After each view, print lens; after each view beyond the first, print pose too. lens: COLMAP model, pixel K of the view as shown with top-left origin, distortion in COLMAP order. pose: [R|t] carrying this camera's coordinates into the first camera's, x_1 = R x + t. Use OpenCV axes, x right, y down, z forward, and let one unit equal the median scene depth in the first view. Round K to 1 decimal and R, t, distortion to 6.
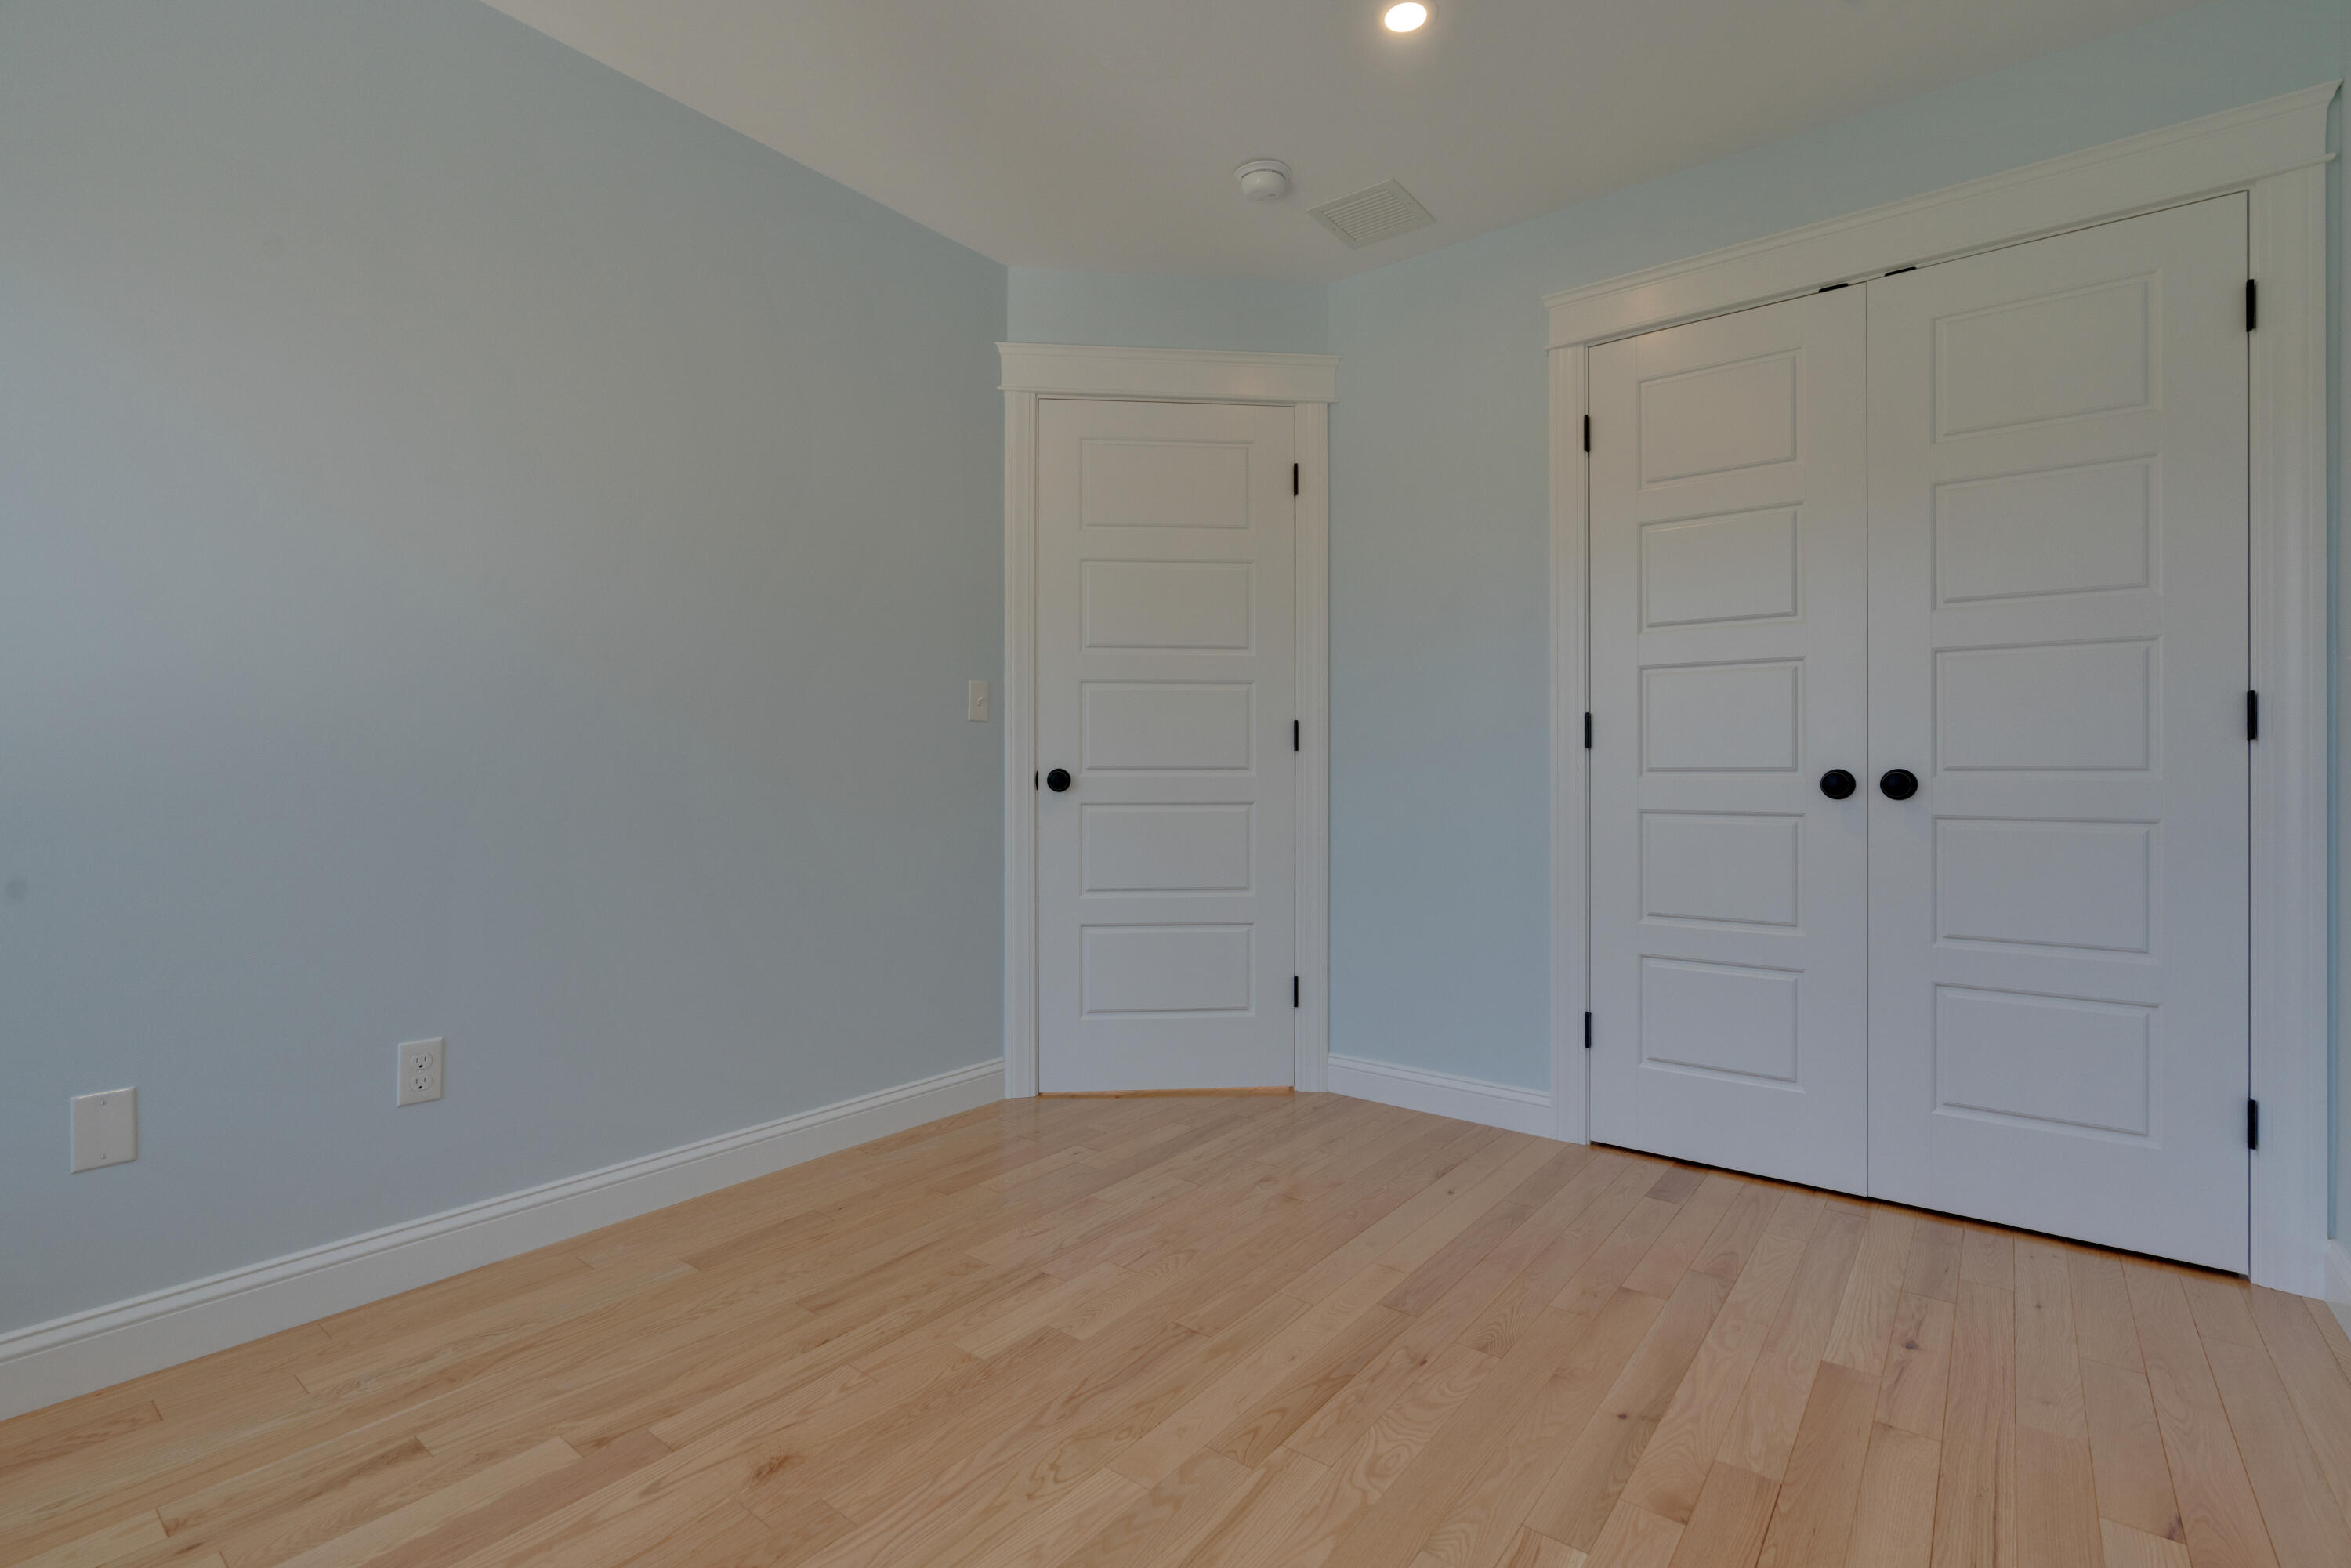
lens RADIAL K [[1196.5, 0, 1182.8], [0, 1196.5, 769.2], [0, 0, 1]] dist [-0.005250, -0.000816]
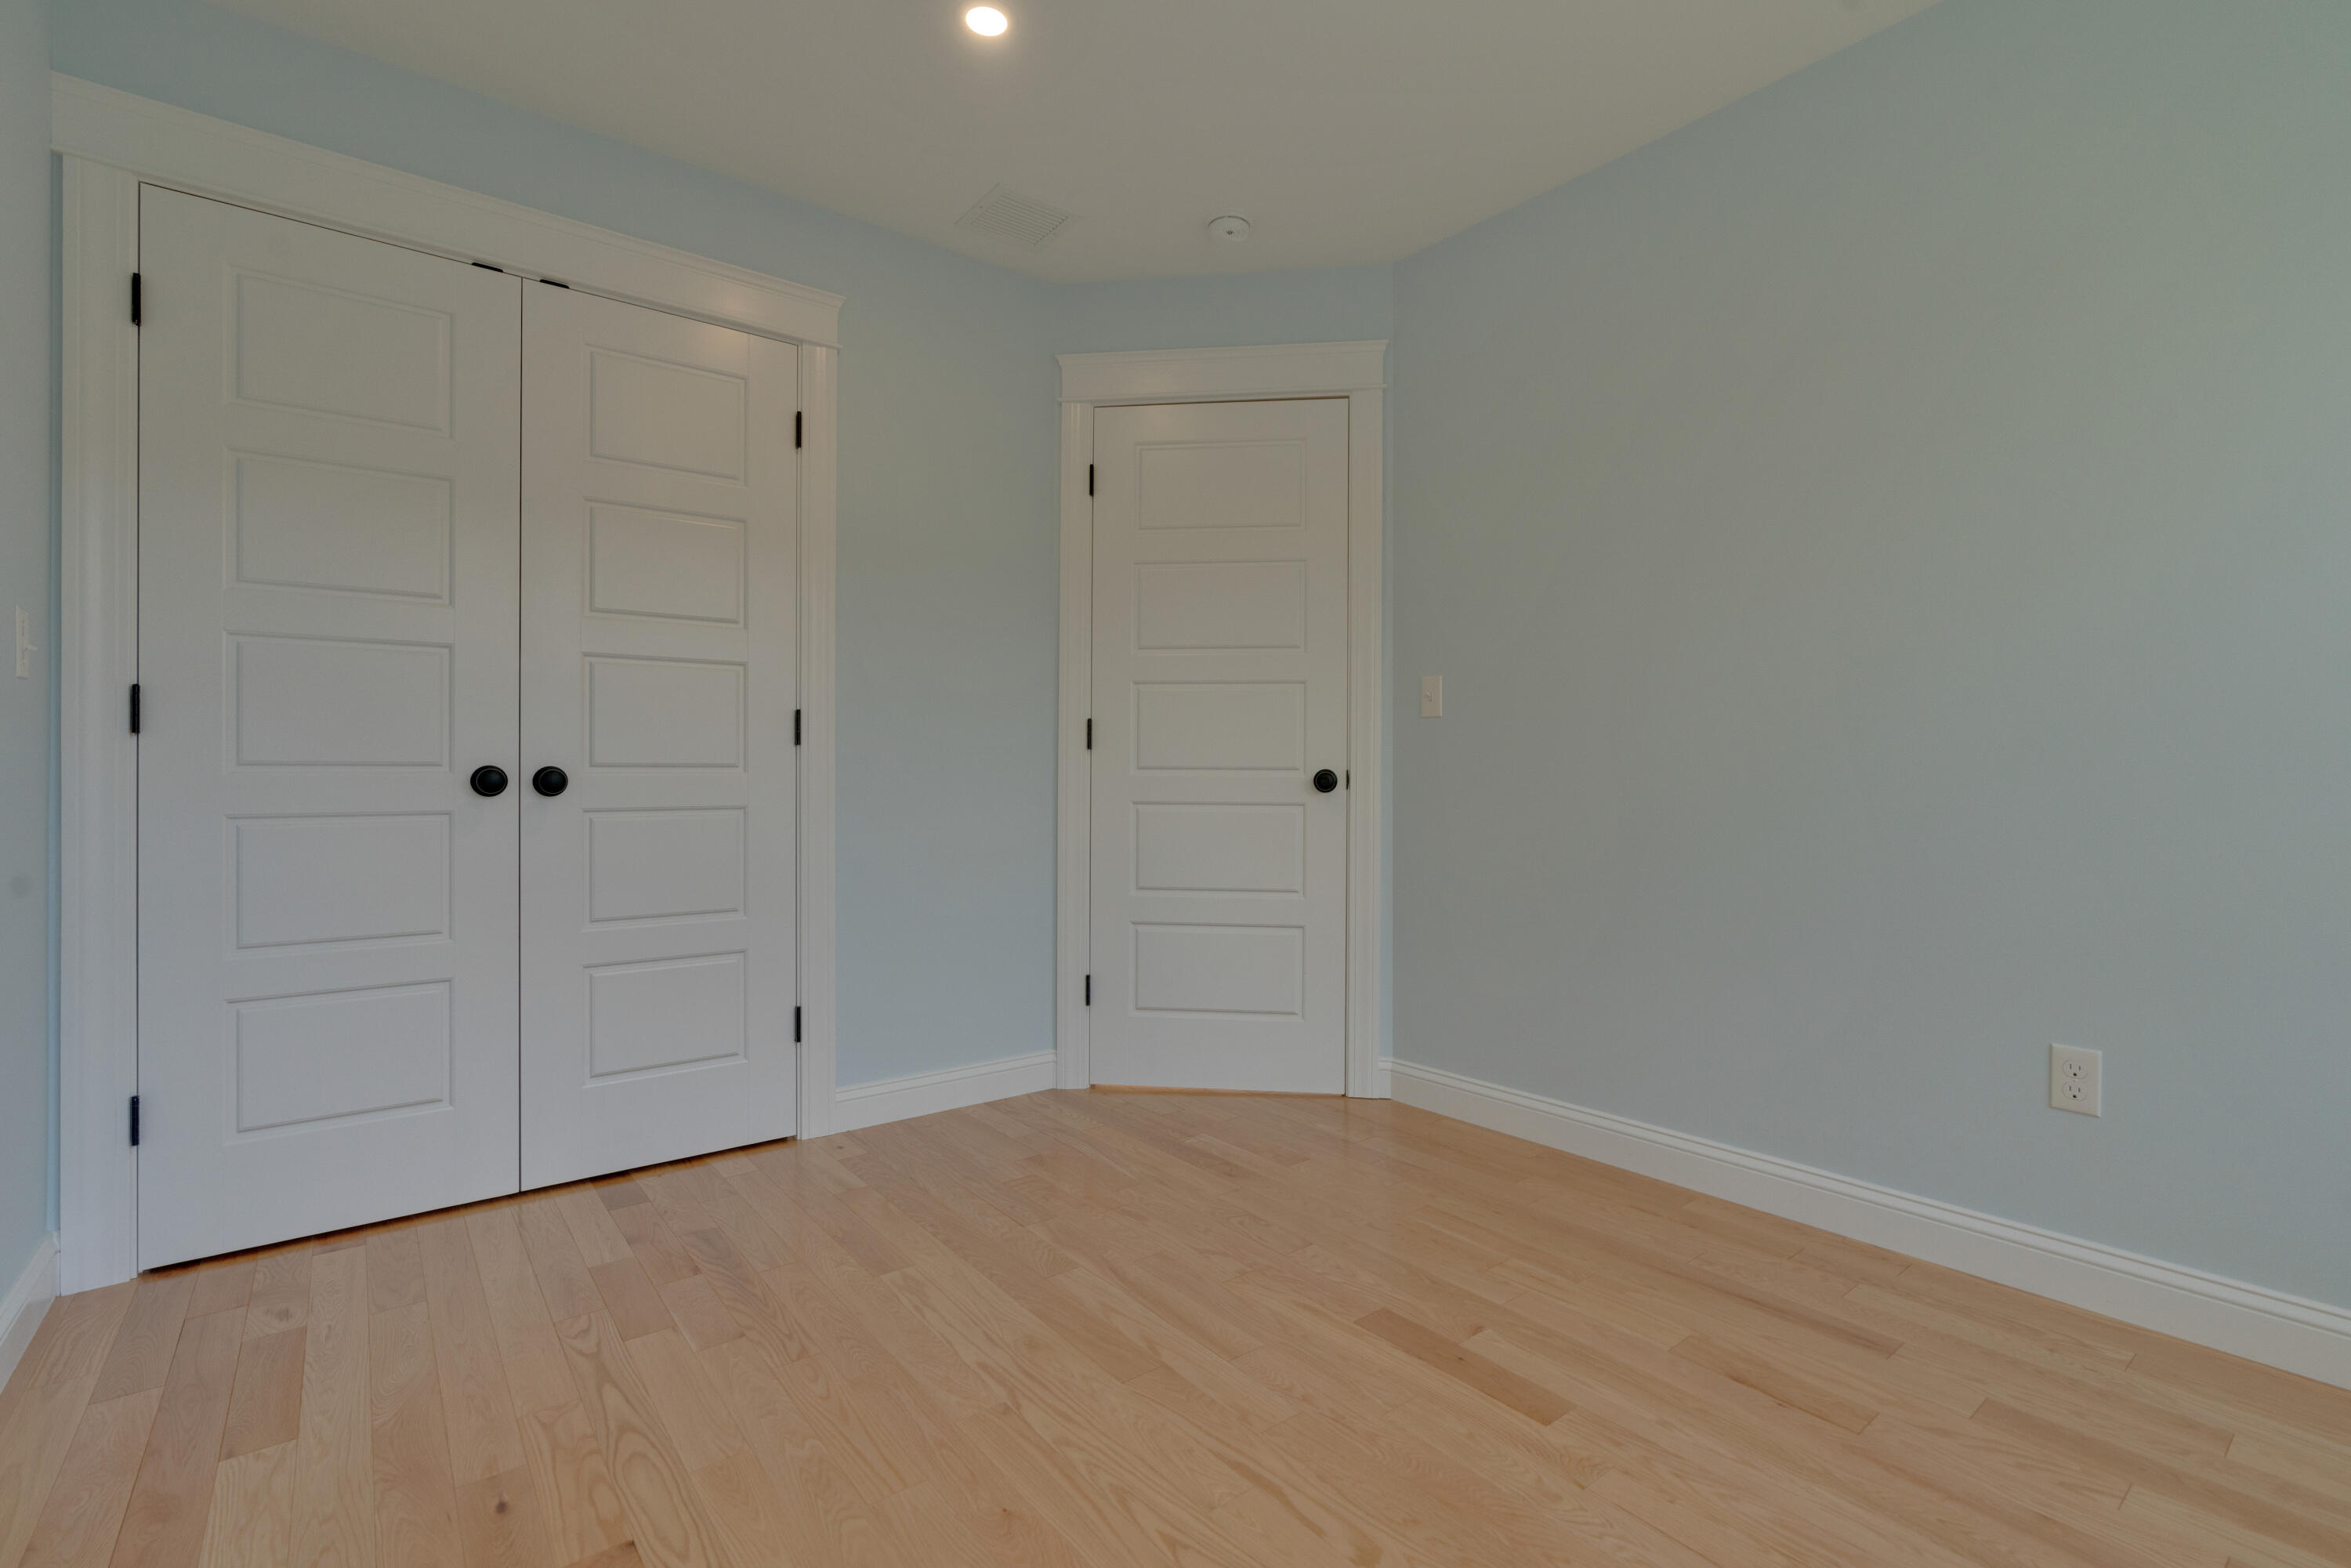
lens RADIAL K [[1058.7, 0, 1327.8], [0, 1058.7, 766.9], [0, 0, 1]] dist [0.023329, -0.000074]
pose [[0.194061, -0.003185, 0.980984, -0.739683], [0.002184, 0.999994, 0.002815, 0.000151], [-0.980987, 0.001596, 0.194067, 0.641090]]
